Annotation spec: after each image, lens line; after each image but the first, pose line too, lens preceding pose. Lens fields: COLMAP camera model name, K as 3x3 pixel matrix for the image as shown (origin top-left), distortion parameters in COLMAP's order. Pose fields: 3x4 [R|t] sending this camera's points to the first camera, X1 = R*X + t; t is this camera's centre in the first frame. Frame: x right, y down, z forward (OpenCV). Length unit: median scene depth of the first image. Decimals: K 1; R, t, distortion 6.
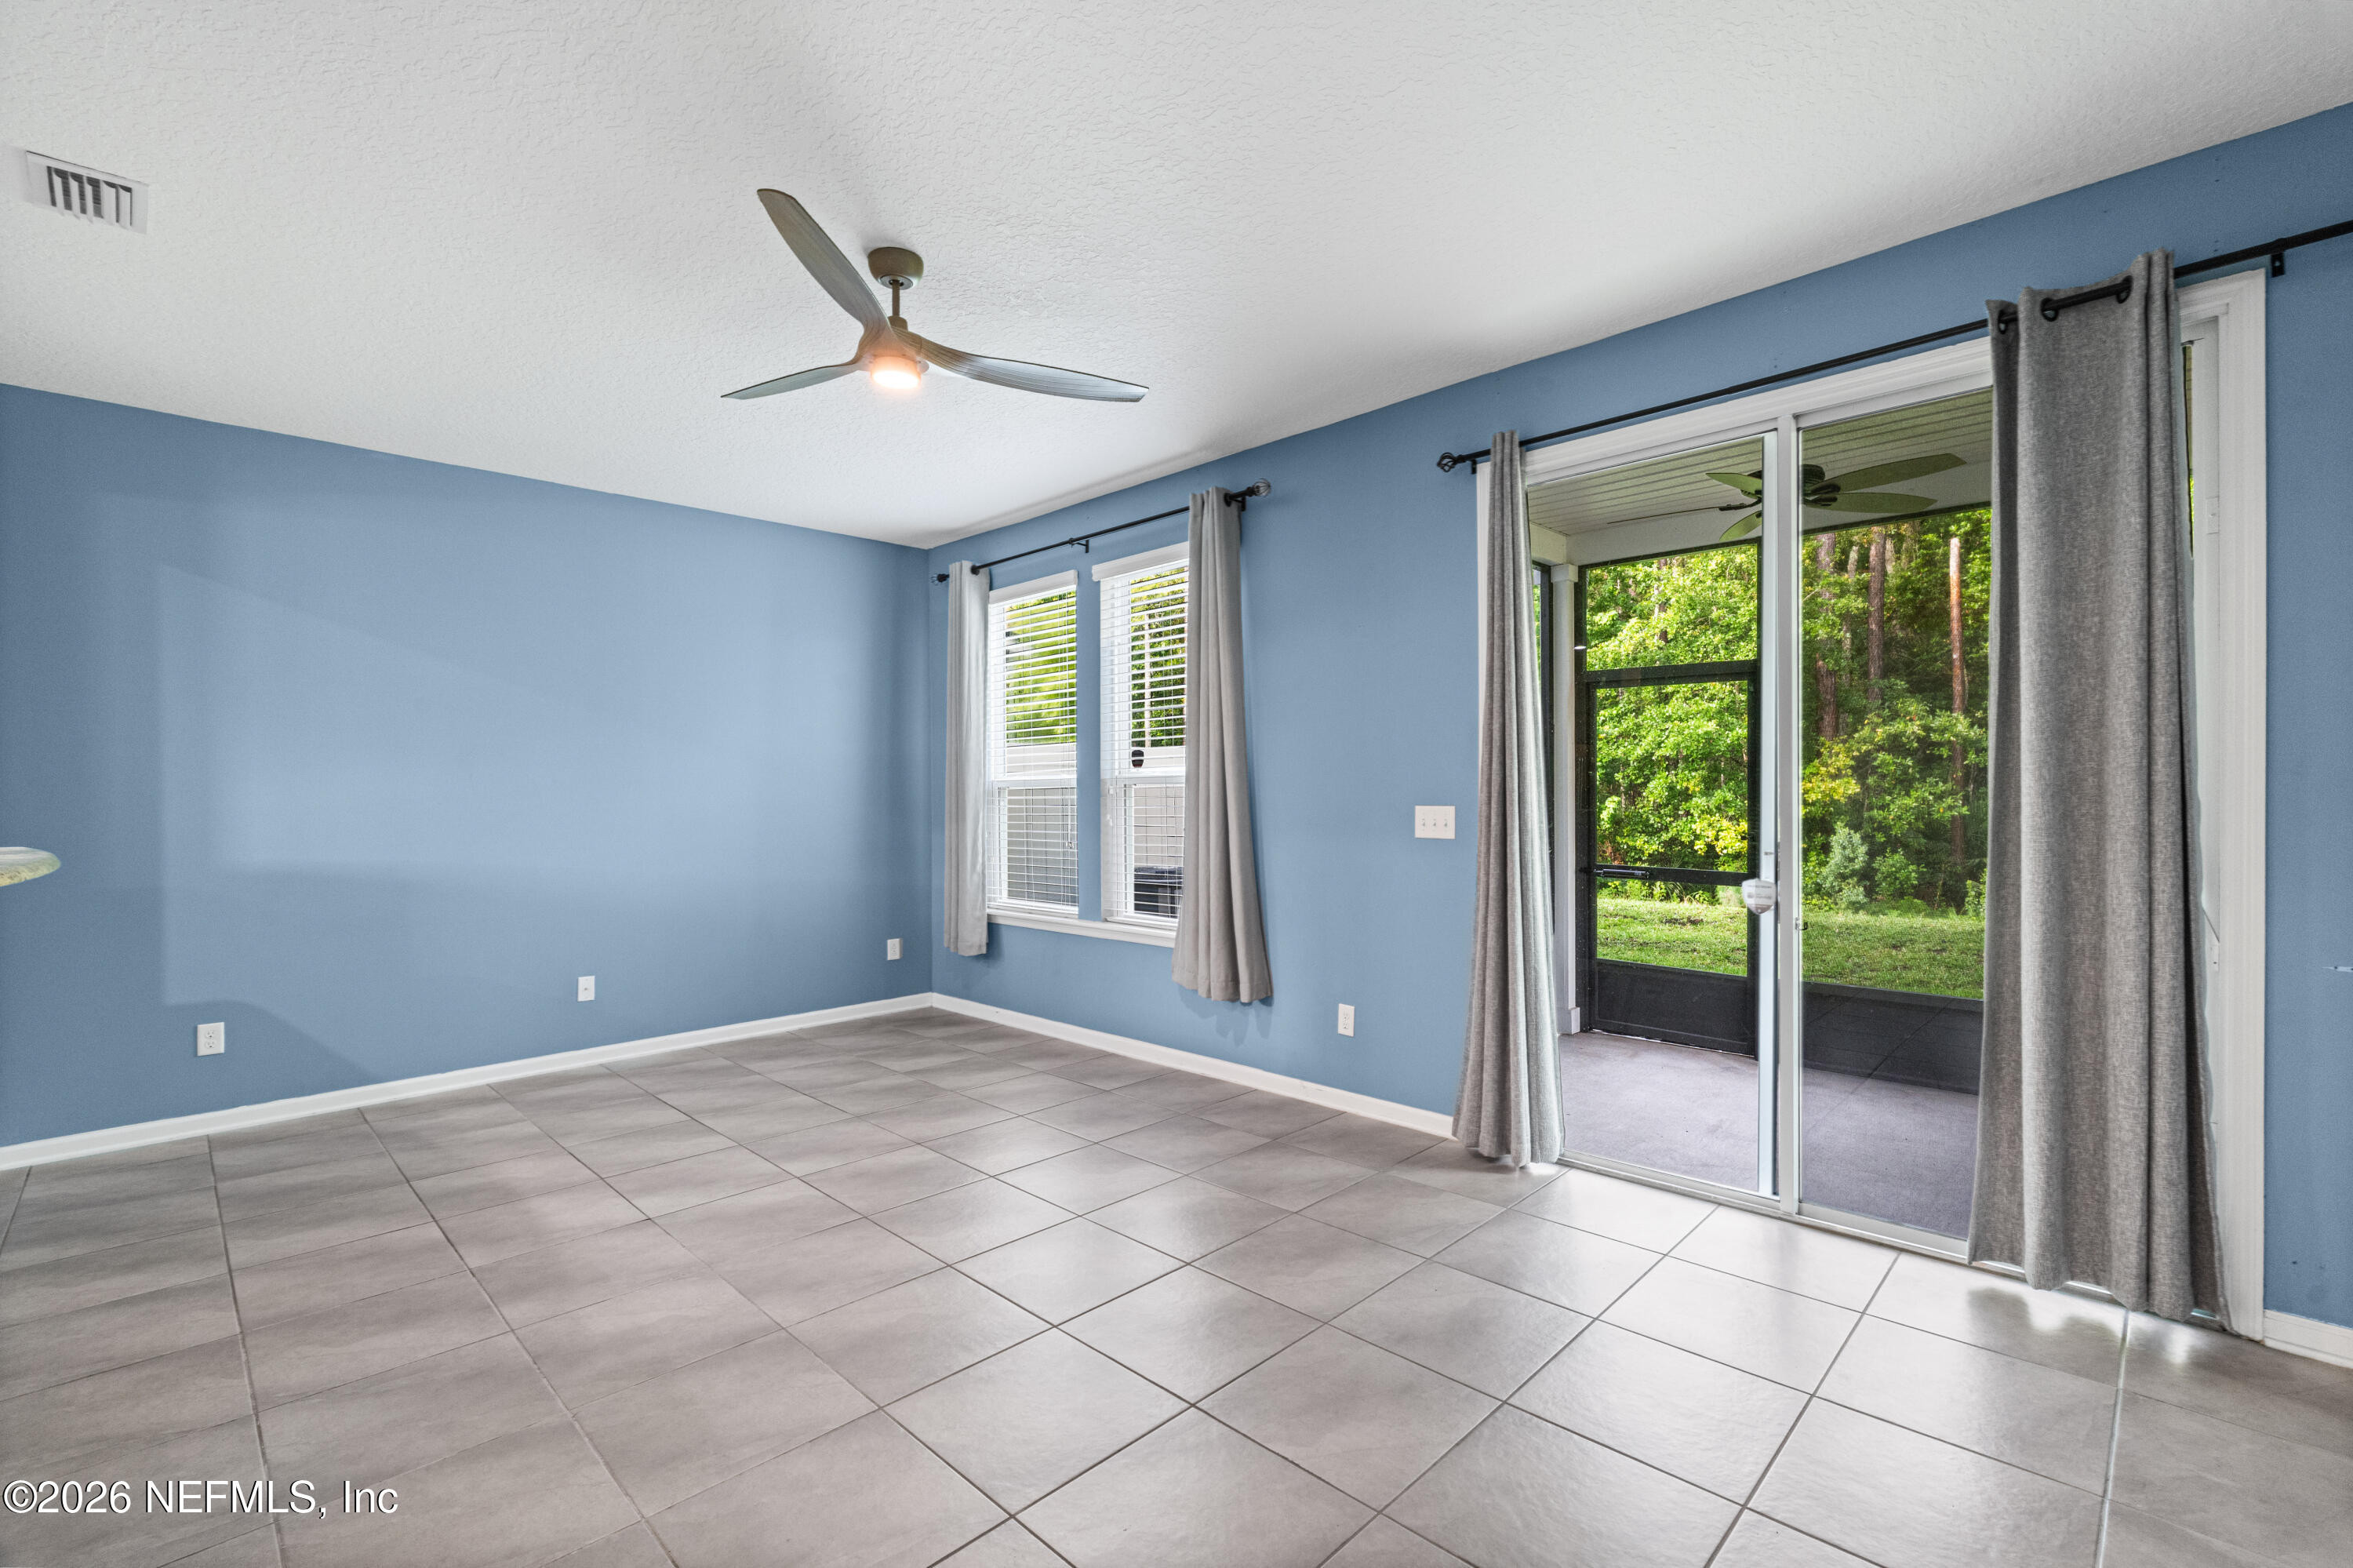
lens RADIAL K [[1031.1, 0, 1174.6], [0, 1031.1, 799.7], [0, 0, 1]] dist [-0.005604, 0.001345]
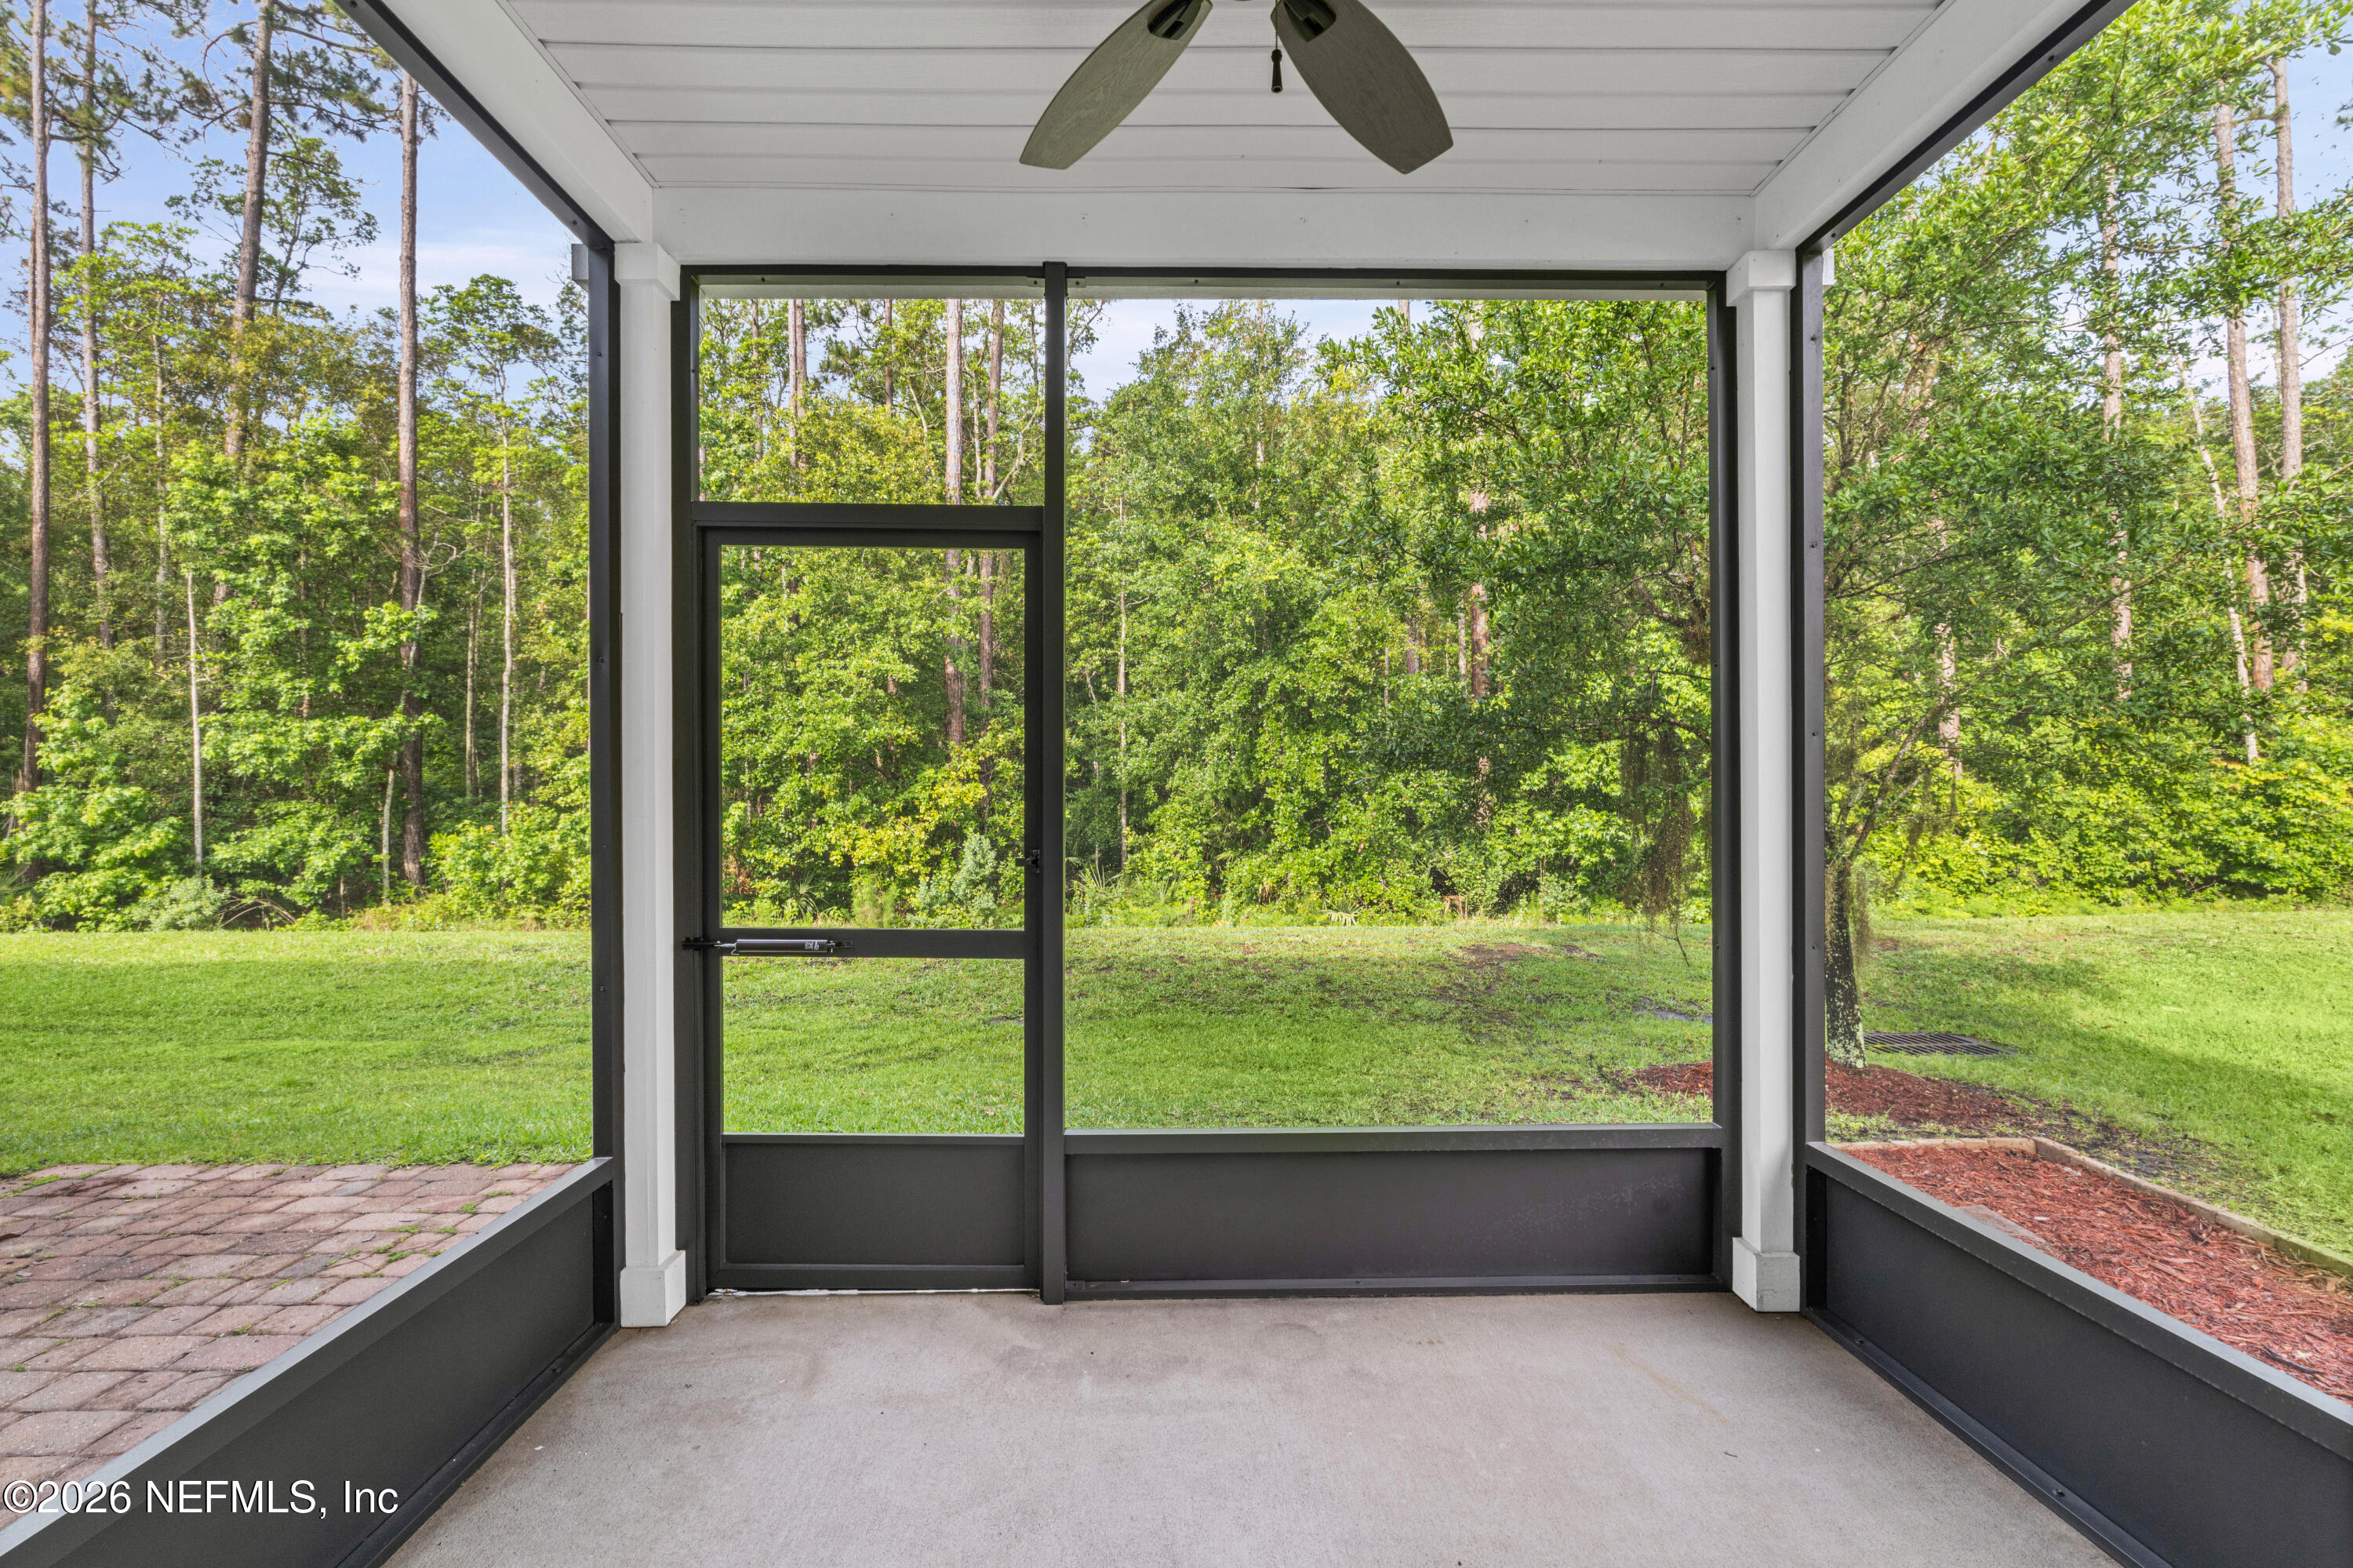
lens RADIAL K [[1031.1, 0, 1161.7], [0, 1031.1, 795.6], [0, 0, 1]] dist [-0.005604, 0.001345]
pose [[0.699972, 0.003498, 0.714161, 0.071590], [0.006148, 0.999921, -0.010924, 0.003239], [-0.714144, 0.012037, 0.699896, 0.176088]]
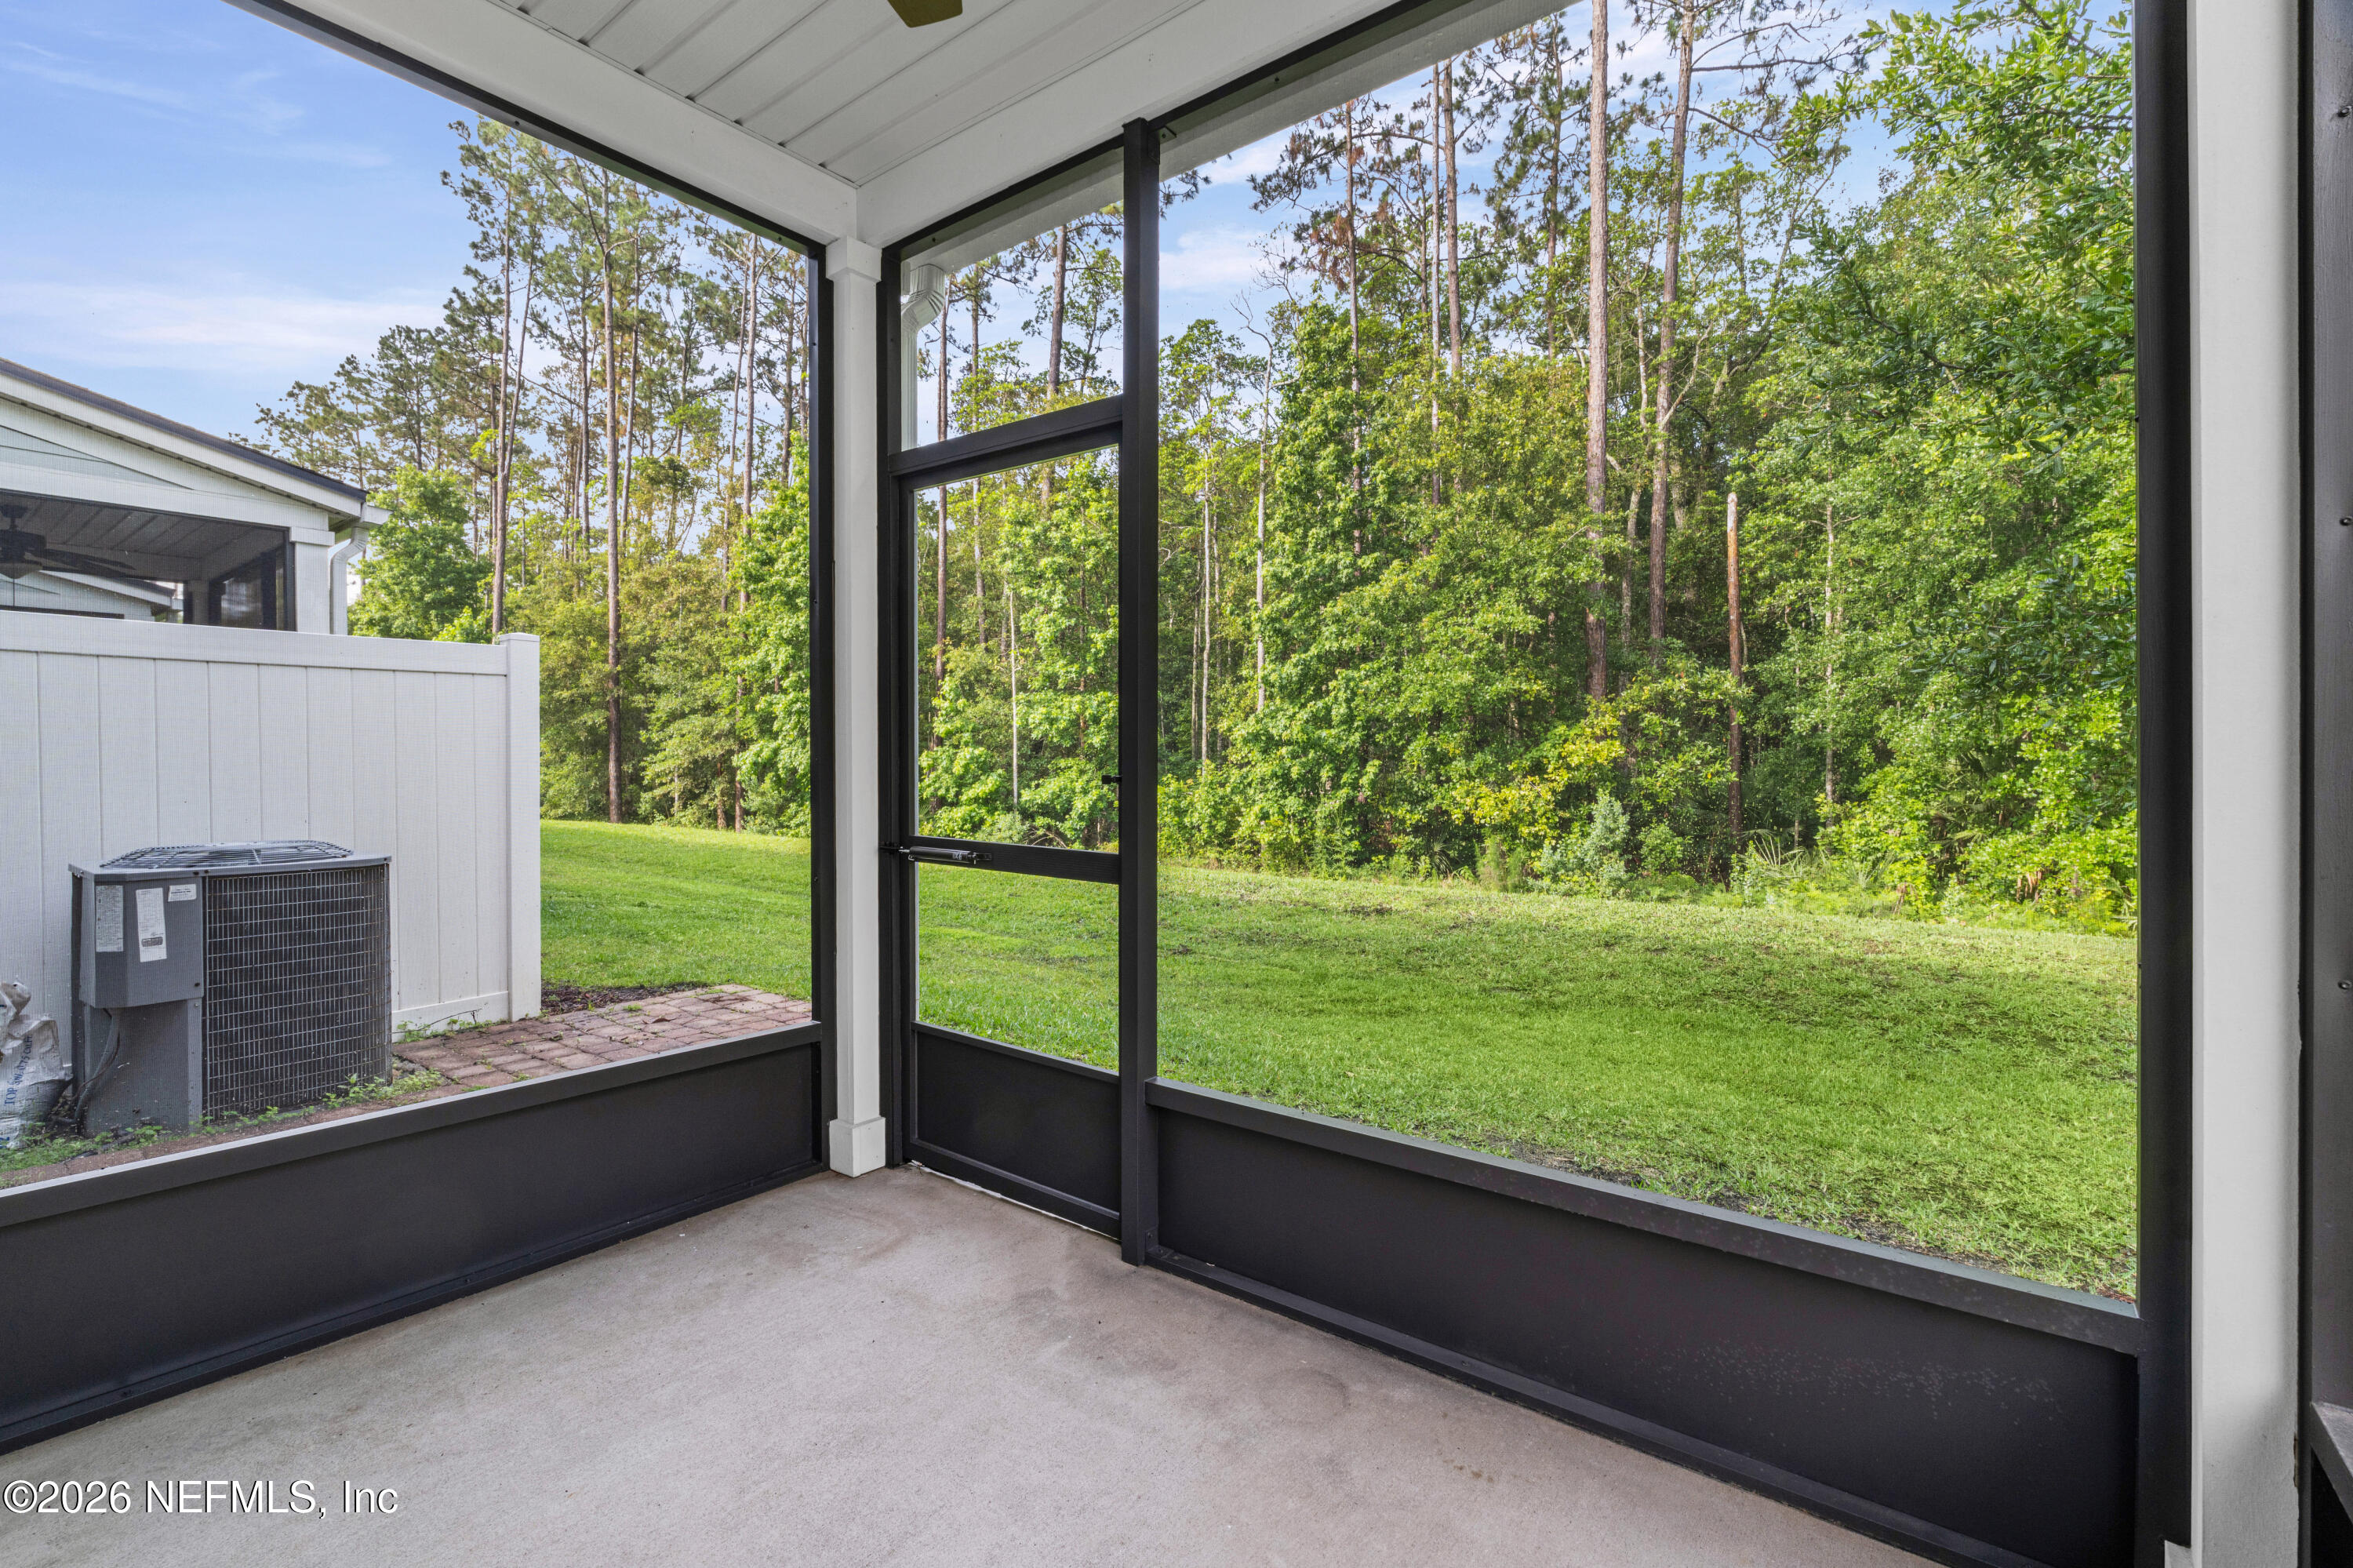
lens RADIAL K [[1031.1, 0, 1175.9], [0, 1031.1, 763.1], [0, 0, 1]] dist [-0.005604, 0.001345]
pose [[0.991046, 0.007975, 0.133281, 0.152948], [-0.006765, 0.999932, -0.009530, 0.010082], [-0.133348, 0.008543, 0.991032, 0.156572]]
